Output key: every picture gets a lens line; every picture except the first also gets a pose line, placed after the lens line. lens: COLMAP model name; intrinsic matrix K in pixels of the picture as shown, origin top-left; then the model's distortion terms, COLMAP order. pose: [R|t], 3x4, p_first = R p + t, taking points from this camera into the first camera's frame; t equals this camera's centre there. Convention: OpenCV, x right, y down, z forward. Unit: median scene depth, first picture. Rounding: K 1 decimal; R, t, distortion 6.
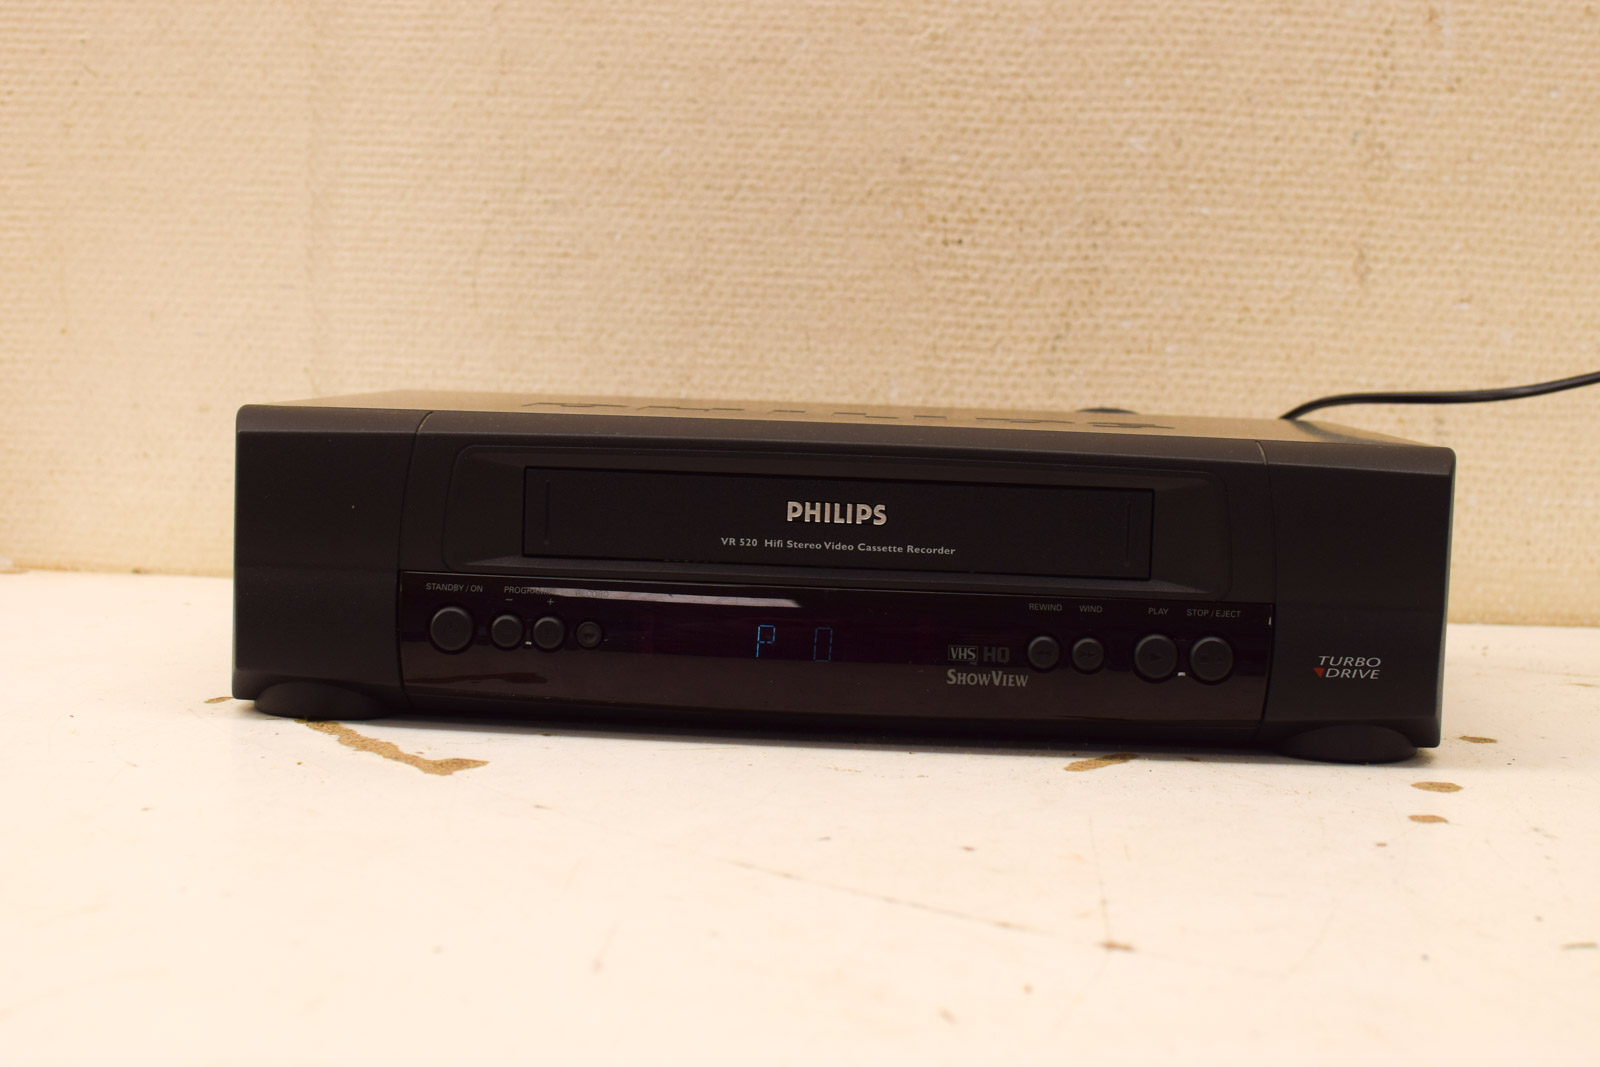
lens RADIAL K [[2409.5, 0, 800.0], [0, 2409.5, 533.5], [0, 0, 1]] dist [-0.191665, 0.125960]
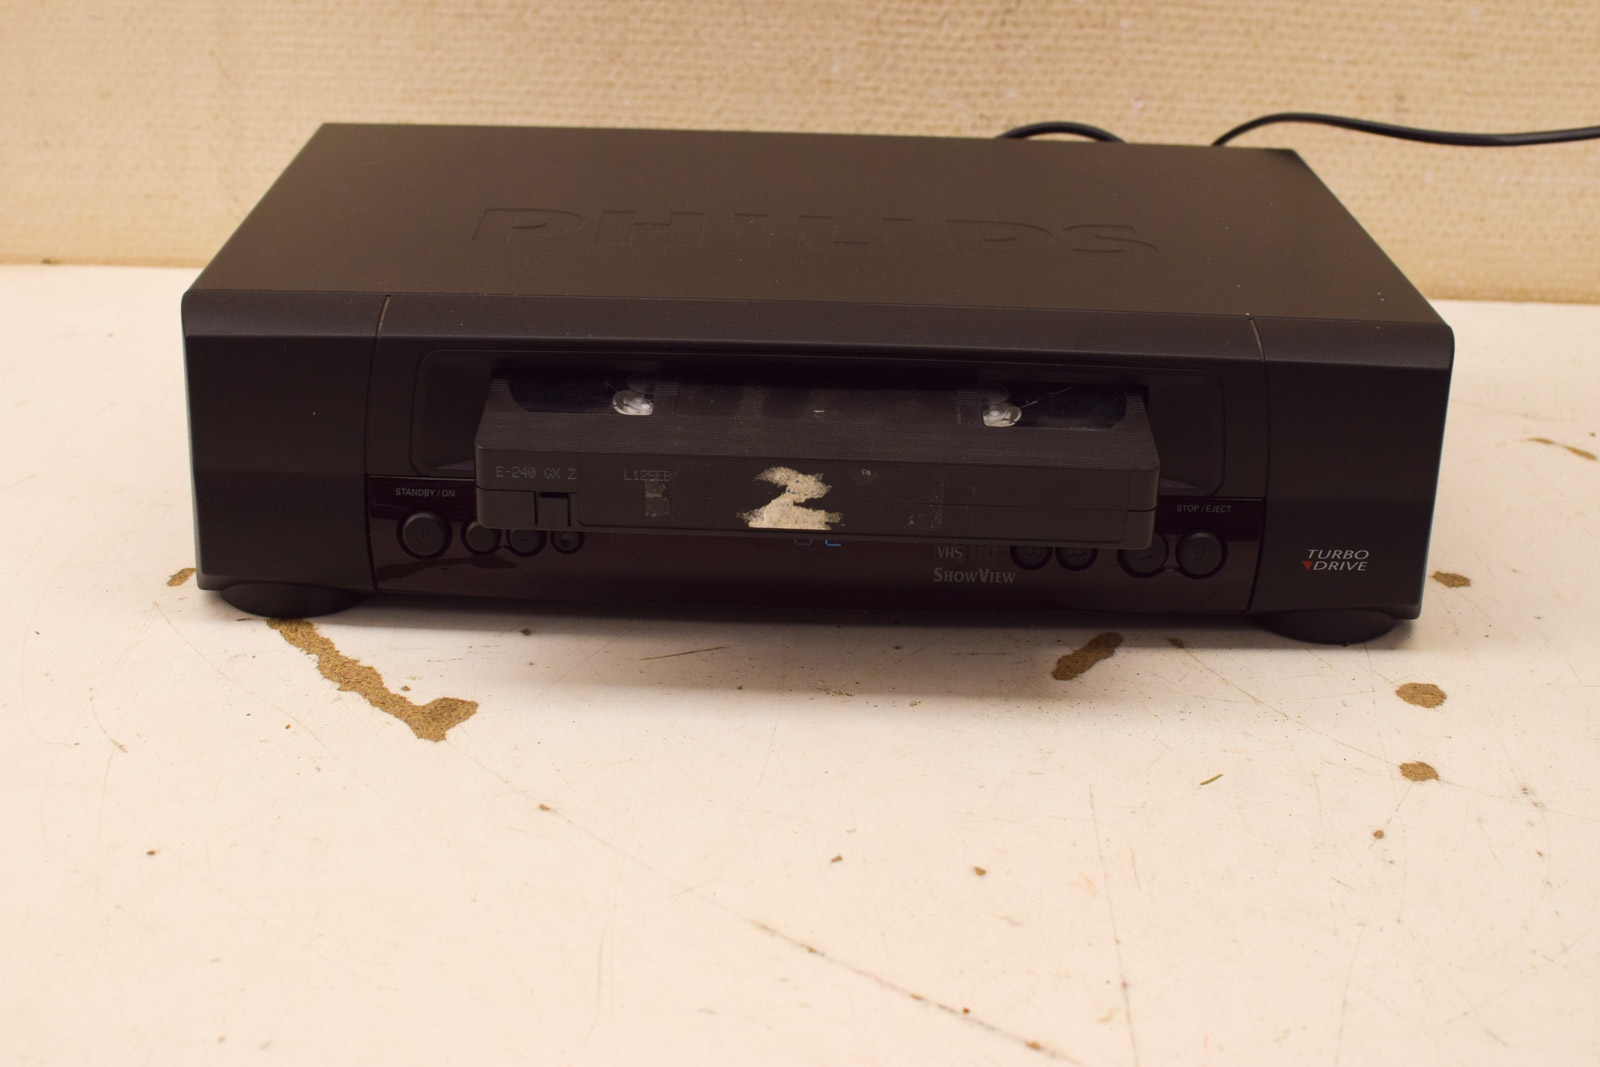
lens RADIAL K [[2409.5, 0, 800.0], [0, 2409.5, 533.5], [0, 0, 1]] dist [-0.191665, 0.125960]
pose [[0.998370, -0.023584, 0.051963, -0.028752], [0.007595, 0.957412, 0.288625, -0.156575], [-0.056557, -0.287760, 0.956031, 0.041729]]
